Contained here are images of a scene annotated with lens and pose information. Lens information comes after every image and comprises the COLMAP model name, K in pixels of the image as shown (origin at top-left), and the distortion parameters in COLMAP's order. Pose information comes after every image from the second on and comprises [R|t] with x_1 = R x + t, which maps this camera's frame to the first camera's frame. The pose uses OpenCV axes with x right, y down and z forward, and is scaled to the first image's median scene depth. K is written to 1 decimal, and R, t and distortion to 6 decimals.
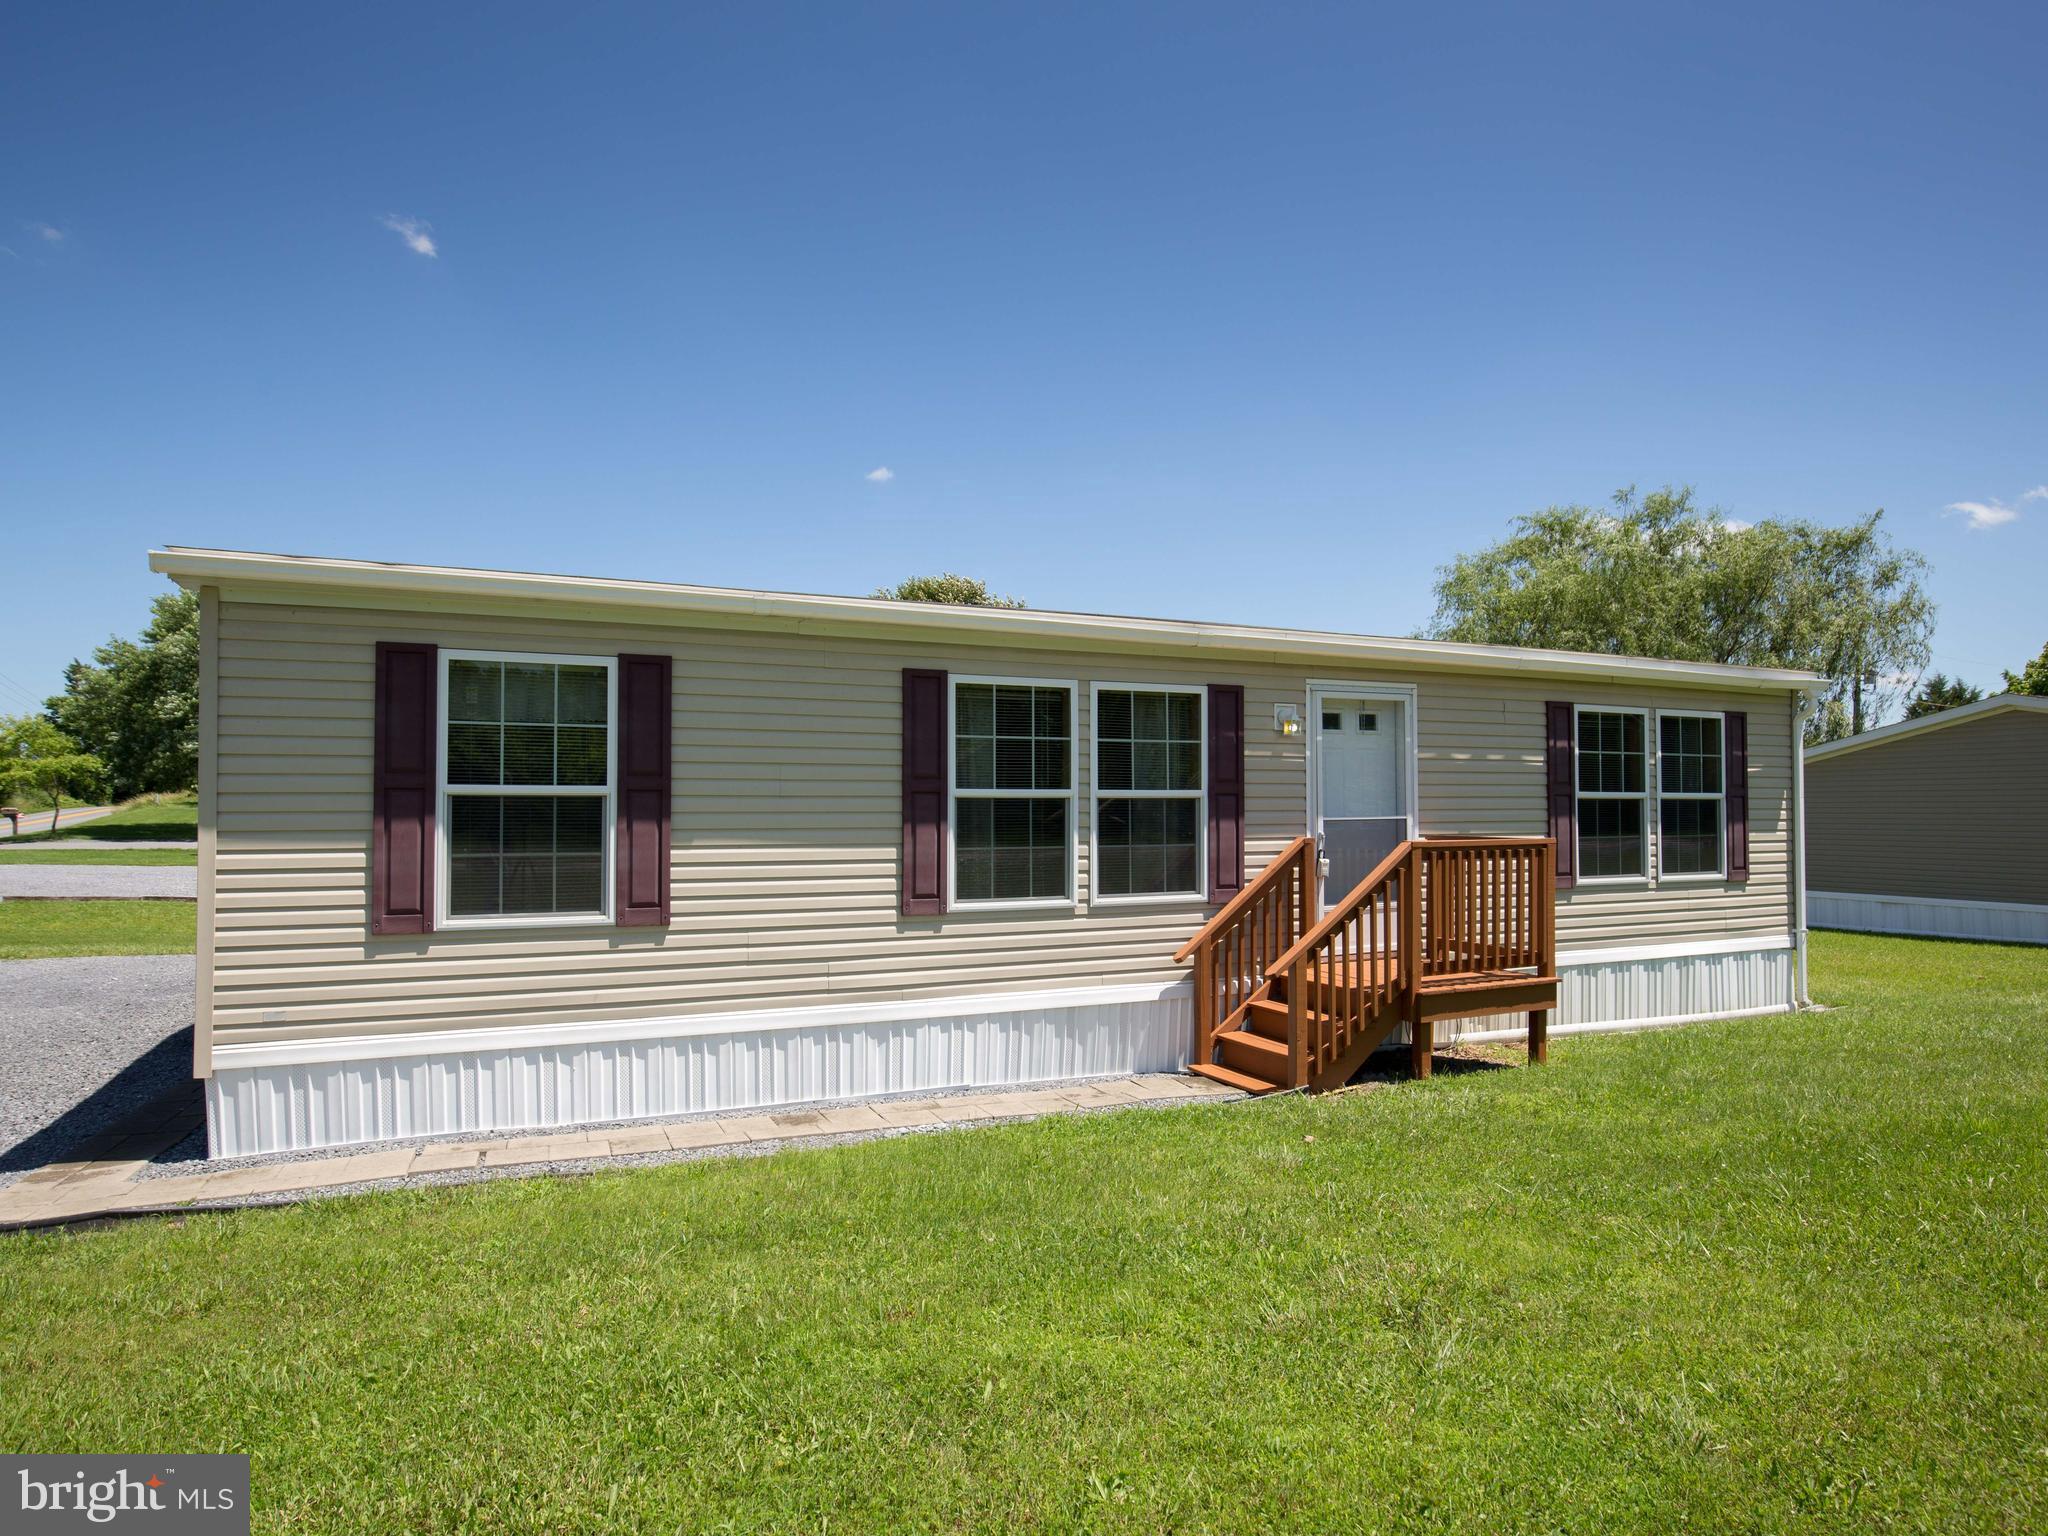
lens RADIAL K [[1170.4, 0, 1017.0], [0, 1170.4, 779.6], [0, 0, 1]] dist [-0.010334, -0.000096]
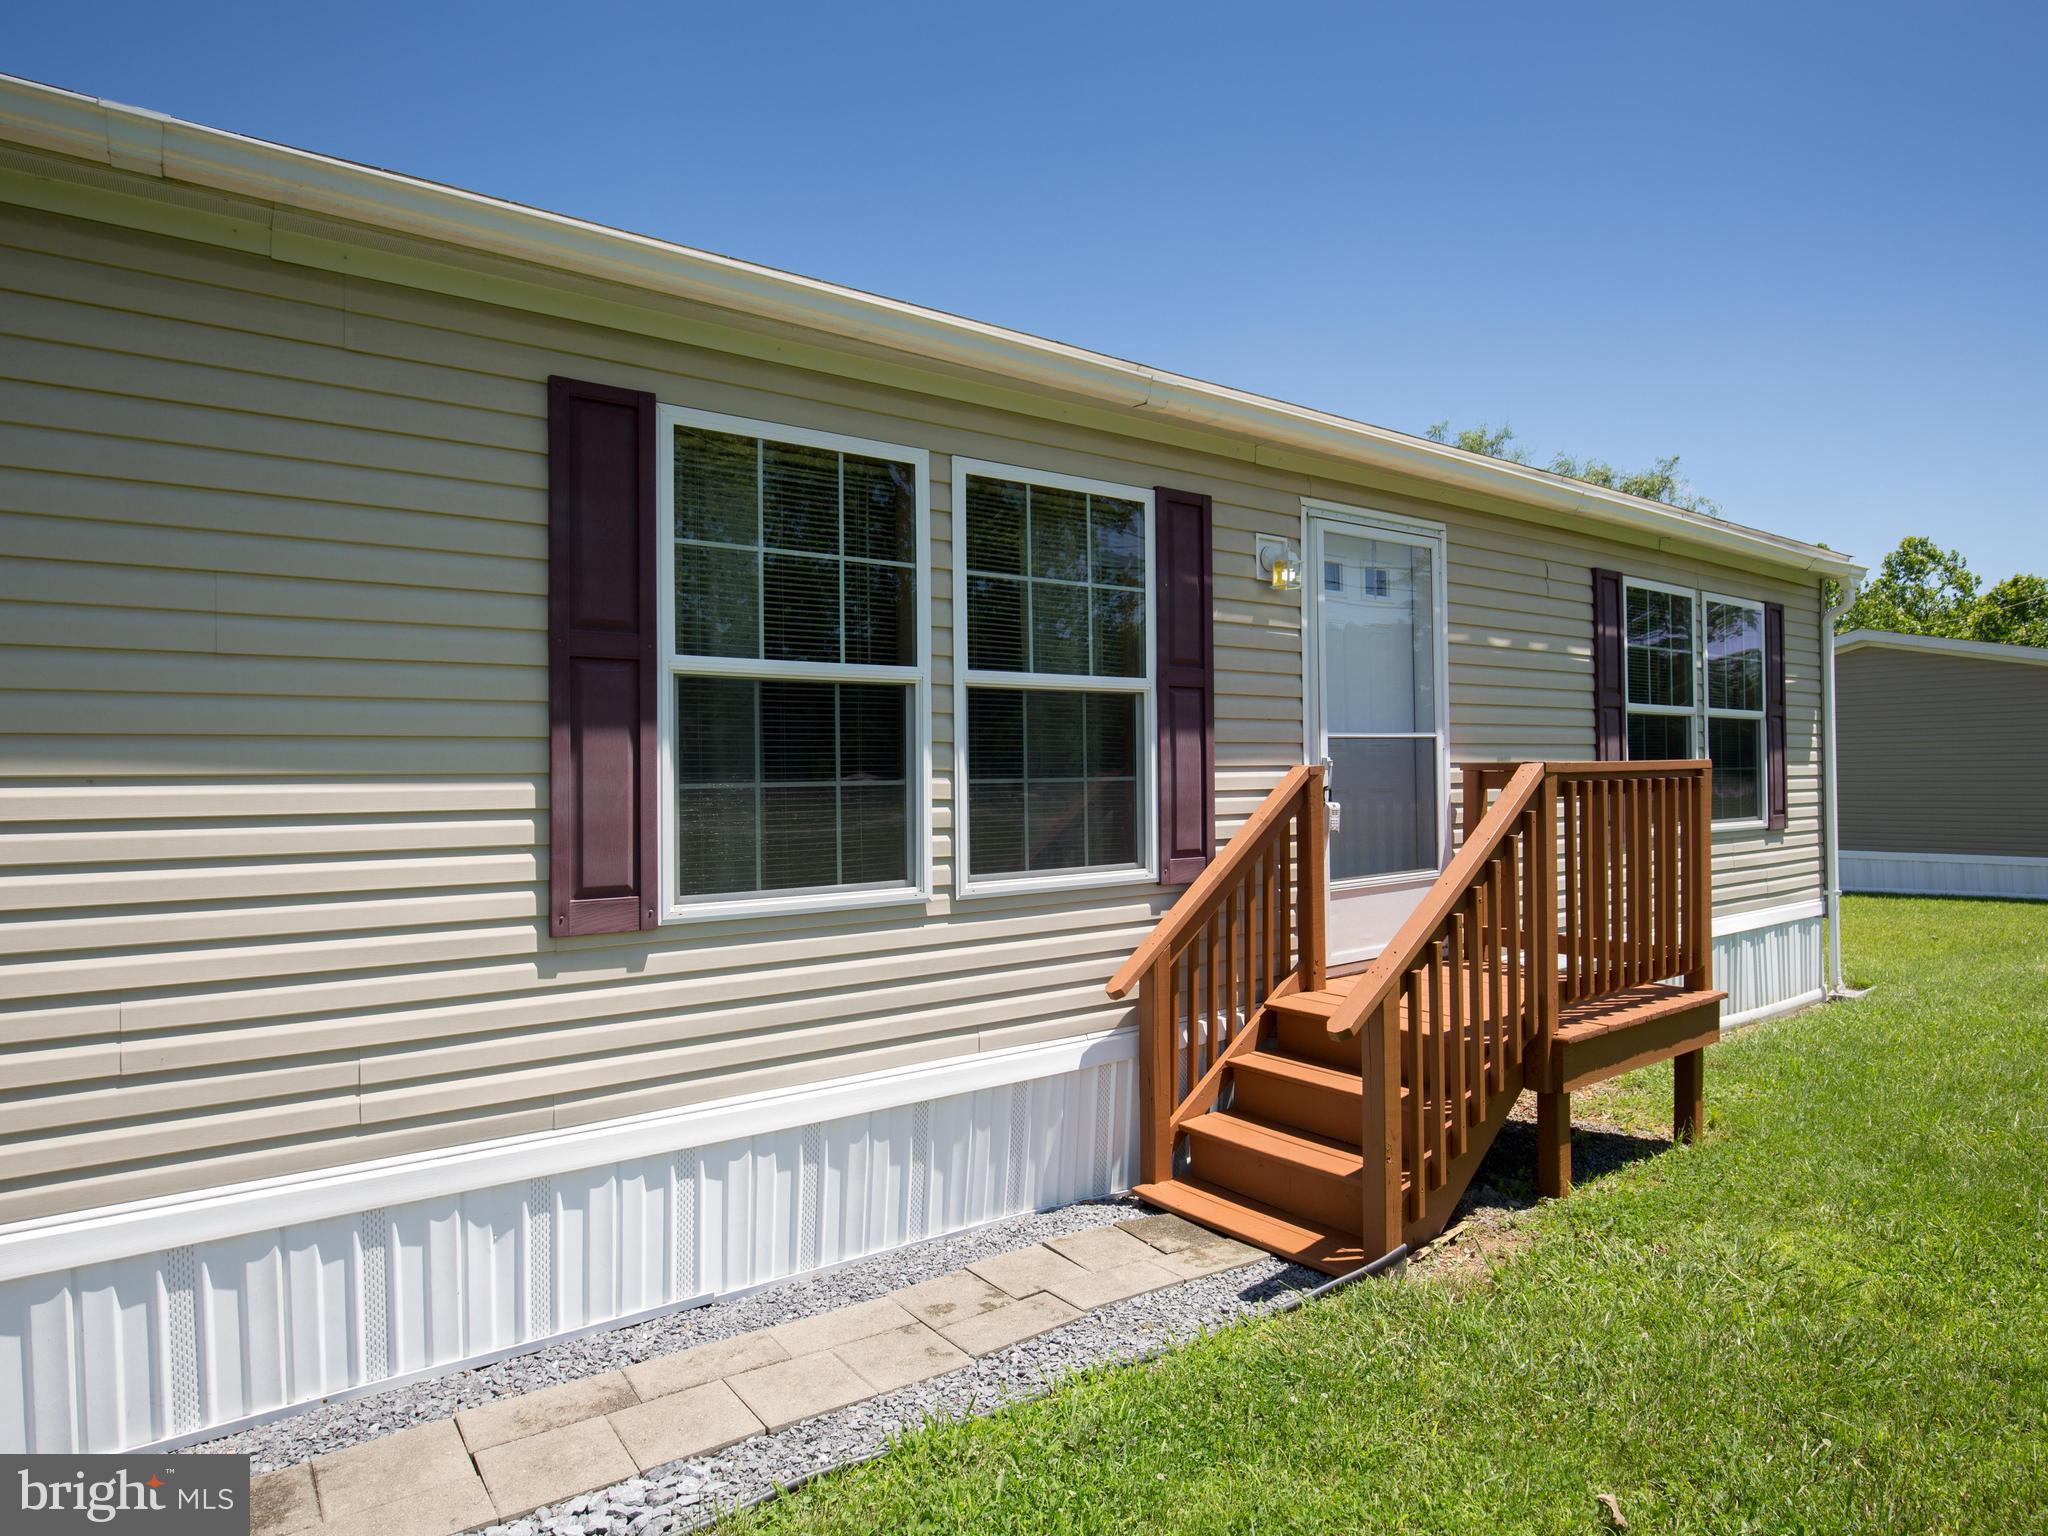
lens RADIAL K [[1170.4, 0, 1016.2], [0, 1170.4, 756.5], [0, 0, 1]] dist [-0.010334, -0.000096]
pose [[0.978473, -0.008003, 0.206220, -0.015618], [0.006945, 0.999959, 0.005854, 0.042845], [-0.206258, -0.004296, 0.978488, 0.488542]]
